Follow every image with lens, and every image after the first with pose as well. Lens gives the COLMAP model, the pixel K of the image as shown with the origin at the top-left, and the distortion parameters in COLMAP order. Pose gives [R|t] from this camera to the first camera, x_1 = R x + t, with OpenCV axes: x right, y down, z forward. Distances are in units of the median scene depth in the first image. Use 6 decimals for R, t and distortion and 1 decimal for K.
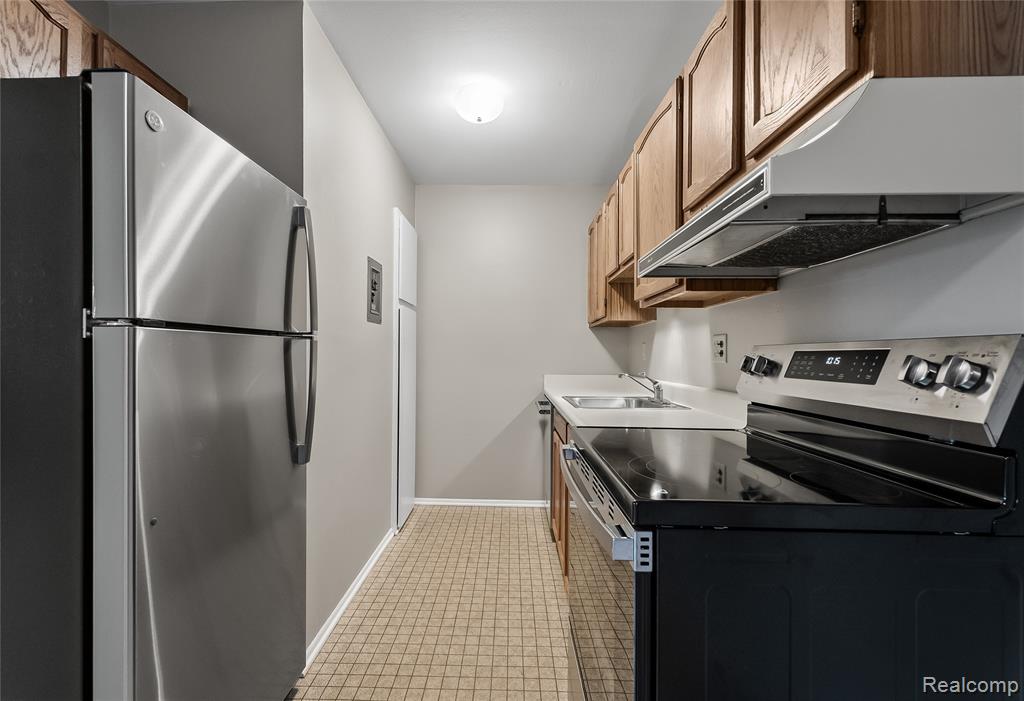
lens RADIAL K [[449.5, 0, 509.8], [0, 449.5, 353.5], [0, 0, 1]] dist [-0.000114, -0.000431]
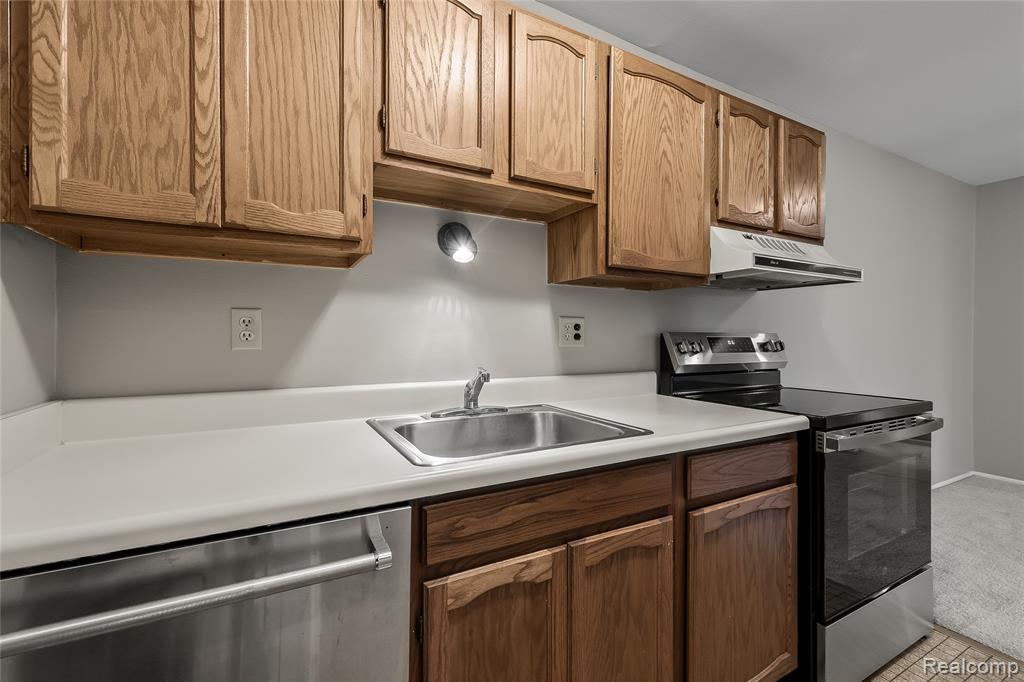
lens RADIAL K [[430.2, 0, 508.5], [0, 430.2, 336.2], [0, 0, 1]] dist [0.000560, 0.000034]
pose [[-0.472620, -0.003940, 0.881257, -0.205061], [-0.010659, 0.999942, -0.001245, 0.000632], [-0.881202, -0.009982, -0.472635, 1.148718]]
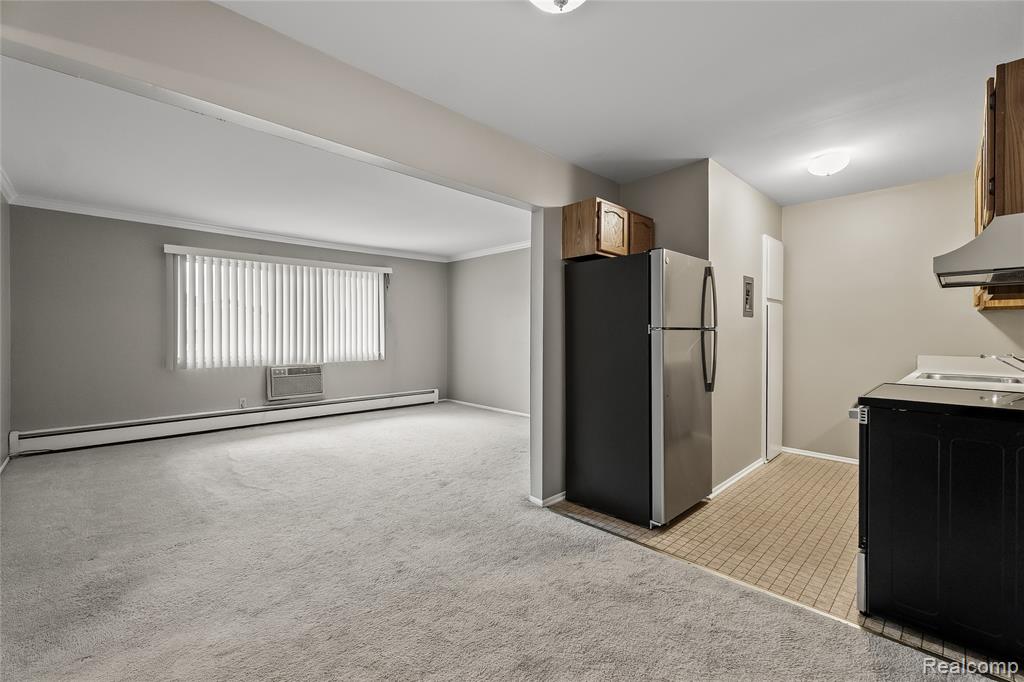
lens RADIAL K [[430.2, 0, 508.5], [0, 430.2, 336.2], [0, 0, 1]] dist [0.000560, 0.000034]
pose [[0.697461, -0.001933, -0.716620, 0.181231], [0.005495, 0.999981, 0.002650, -0.010977], [0.716602, -0.005786, 0.697459, -0.614202]]
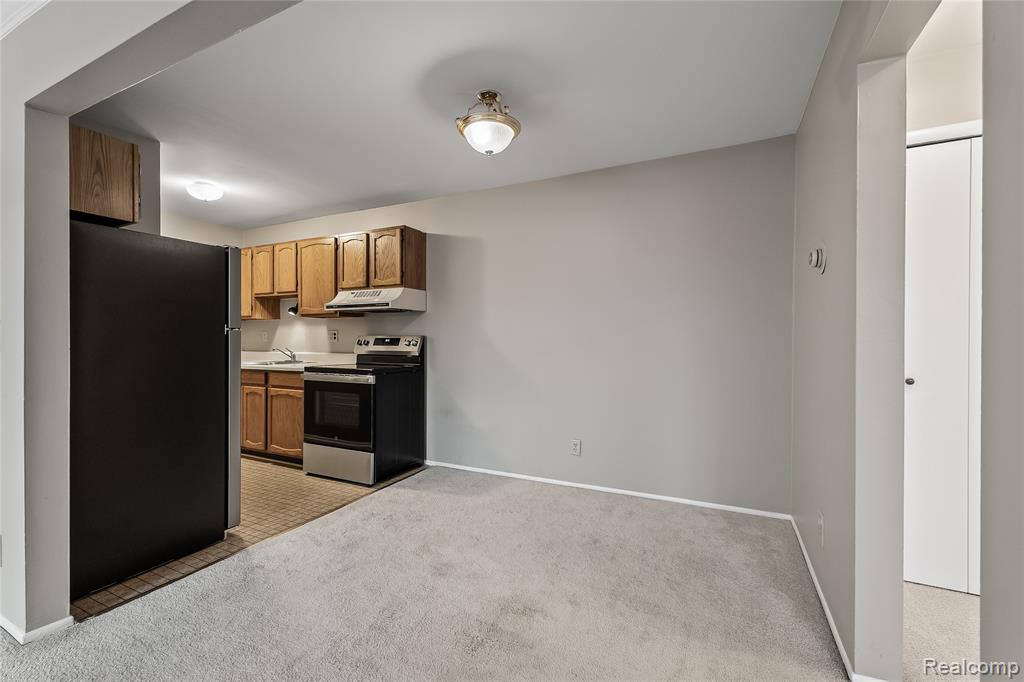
lens RADIAL K [[430.2, 0, 508.5], [0, 430.2, 336.2], [0, 0, 1]] dist [0.000560, 0.000034]
pose [[0.441603, 0.003046, 0.897205, -0.904452], [-0.005455, 0.999985, -0.000710, -0.010328], [-0.897194, -0.004581, 0.441613, -0.664186]]
